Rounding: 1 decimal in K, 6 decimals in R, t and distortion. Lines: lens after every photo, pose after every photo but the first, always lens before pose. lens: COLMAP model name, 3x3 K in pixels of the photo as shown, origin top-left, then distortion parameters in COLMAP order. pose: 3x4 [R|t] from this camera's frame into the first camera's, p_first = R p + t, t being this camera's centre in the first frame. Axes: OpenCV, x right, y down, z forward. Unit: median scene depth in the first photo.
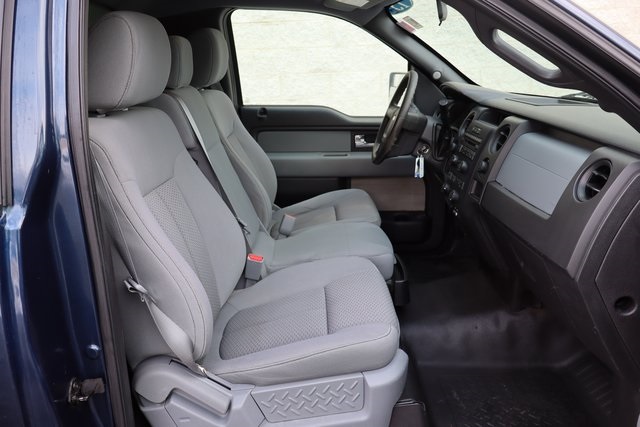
lens RADIAL K [[528.8, 0, 324.9], [0, 528.8, 215.9], [0, 0, 1]] dist [-0.001018, -0.013735]
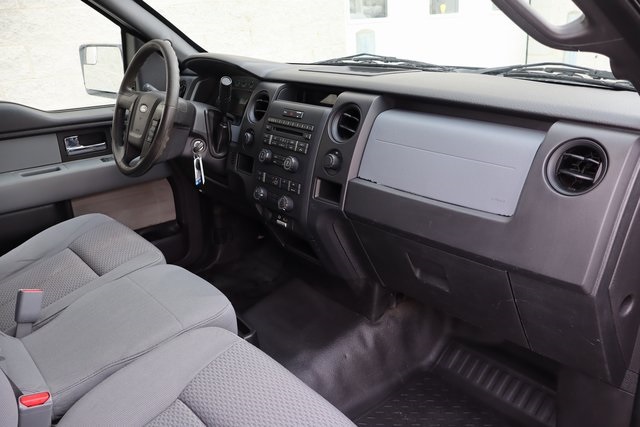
lens RADIAL K [[528.8, 0, 308.9], [0, 528.8, 211.7], [0, 0, 1]] dist [-0.001018, -0.013735]
pose [[0.777071, -0.230499, 0.585688, -0.154515], [0.201717, 0.972651, 0.115158, -0.094008], [-0.596213, 0.028657, 0.802314, 0.324567]]
